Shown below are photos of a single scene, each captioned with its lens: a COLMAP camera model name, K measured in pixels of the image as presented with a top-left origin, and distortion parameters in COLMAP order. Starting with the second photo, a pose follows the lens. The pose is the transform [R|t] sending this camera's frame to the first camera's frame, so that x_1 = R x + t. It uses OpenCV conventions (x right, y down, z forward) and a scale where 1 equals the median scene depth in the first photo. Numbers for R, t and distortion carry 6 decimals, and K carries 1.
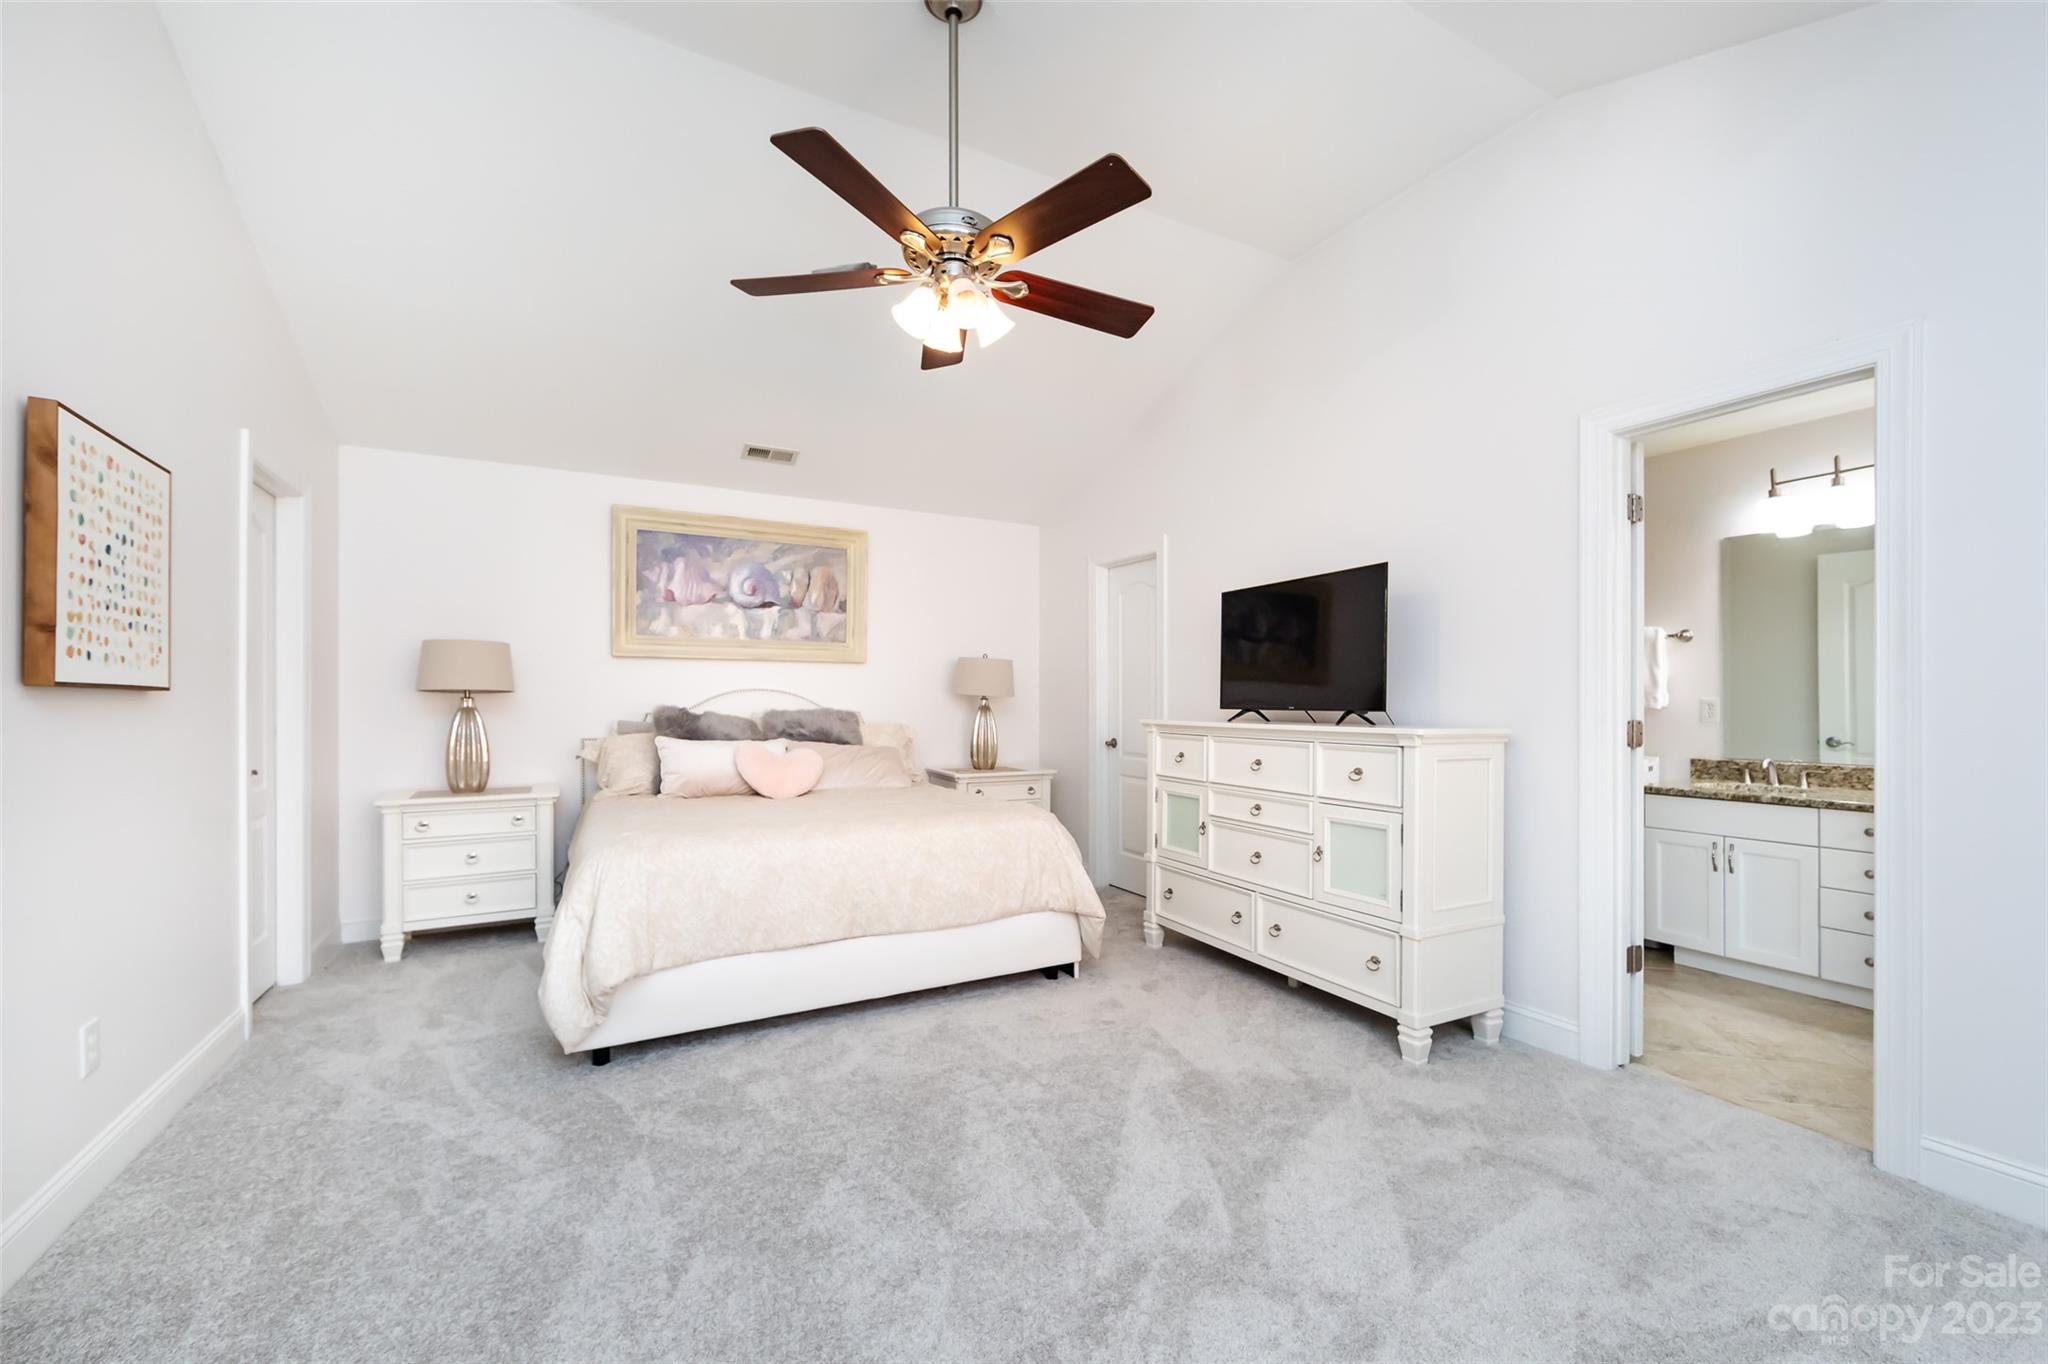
lens RADIAL K [[817.9, 0, 1051.3], [0, 817.9, 697.4], [0, 0, 1]] dist [-0.001956, -0.000328]
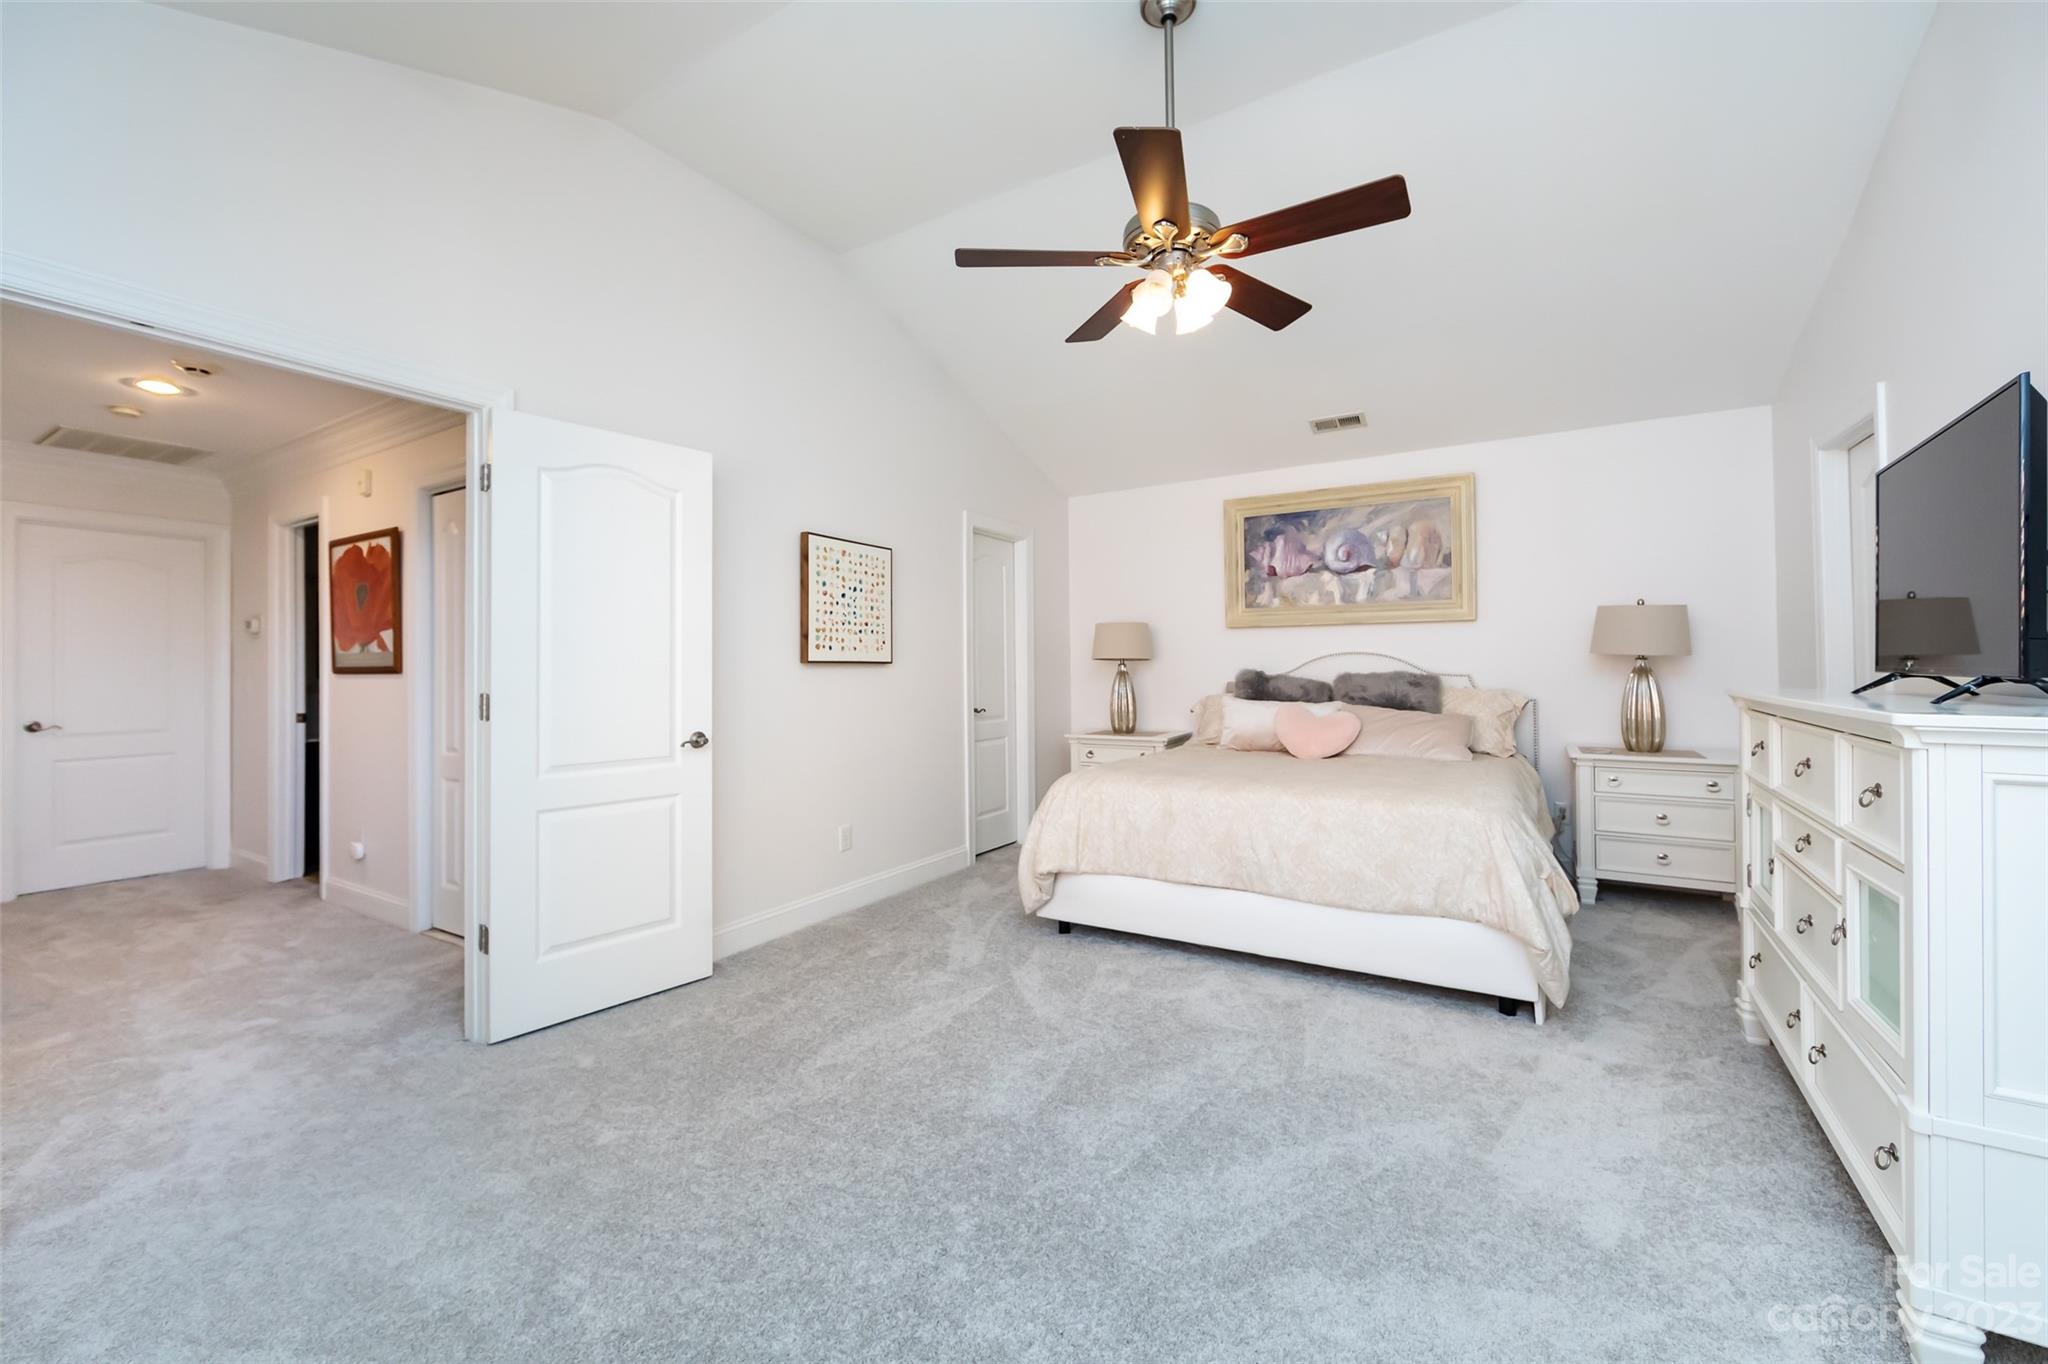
lens RADIAL K [[819.5, 0, 1026.4], [0, 819.5, 654.0], [0, 0, 1]] dist [-0.000948, -0.000068]
pose [[0.494136, -0.018941, -0.869178, 0.356149], [0.013904, 0.999807, -0.013883, 0.000270], [0.869274, -0.005225, 0.494304, 0.156868]]
